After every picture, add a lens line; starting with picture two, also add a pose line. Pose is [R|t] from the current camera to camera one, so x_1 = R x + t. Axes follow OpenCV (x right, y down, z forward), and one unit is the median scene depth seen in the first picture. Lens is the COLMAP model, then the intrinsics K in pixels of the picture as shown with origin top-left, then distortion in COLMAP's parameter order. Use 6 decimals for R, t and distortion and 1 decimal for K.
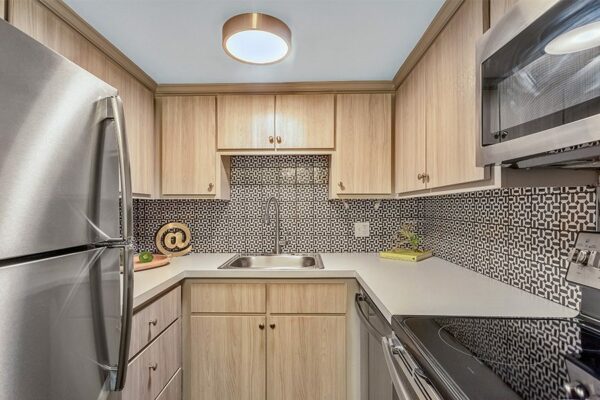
lens RADIAL K [[279.6, 0, 298.4], [0, 279.6, 205.4], [0, 0, 1]] dist [0.001886, 0.001340]
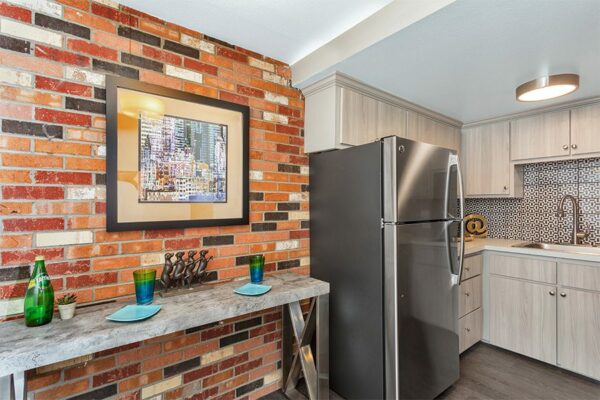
lens RADIAL K [[279.6, 0, 296.2], [0, 279.6, 202.8], [0, 0, 1]] dist [0.001886, 0.001340]
pose [[0.596744, 0.001779, -0.802430, 0.175017], [0.002409, 0.999989, 0.004009, -0.004595], [0.802428, -0.004325, 0.596733, -0.635255]]
